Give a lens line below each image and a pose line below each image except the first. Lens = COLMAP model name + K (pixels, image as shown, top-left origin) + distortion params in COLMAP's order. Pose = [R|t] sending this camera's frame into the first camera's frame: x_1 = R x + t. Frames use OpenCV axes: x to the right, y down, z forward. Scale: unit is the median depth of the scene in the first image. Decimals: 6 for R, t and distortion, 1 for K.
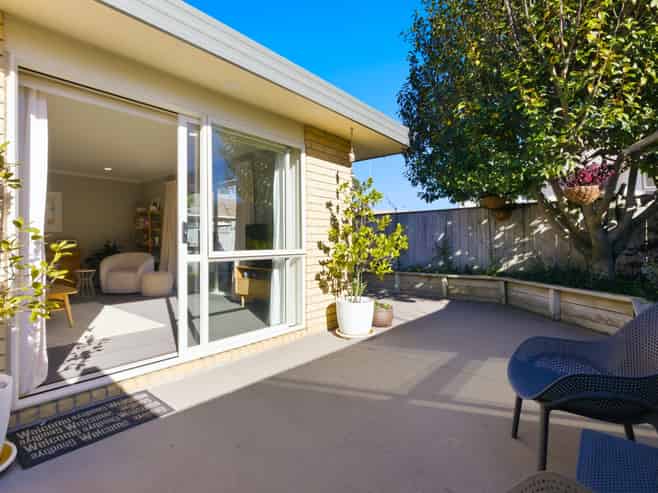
lens RADIAL K [[337.8, 0, 328.3], [0, 337.8, 246.0], [0, 0, 1]] dist [-0.001408, 0.000040]
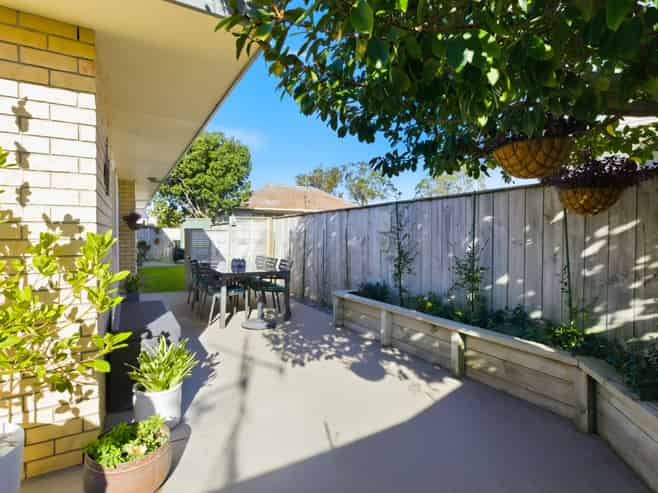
lens RADIAL K [[337.8, 0, 328.7], [0, 337.8, 240.6], [0, 0, 1]] dist [-0.001408, 0.000040]
pose [[0.942425, 0.017126, -0.333979, 0.334458], [-0.014231, 0.999837, 0.011114, -0.041376], [0.334115, -0.005721, 0.942515, 0.487836]]
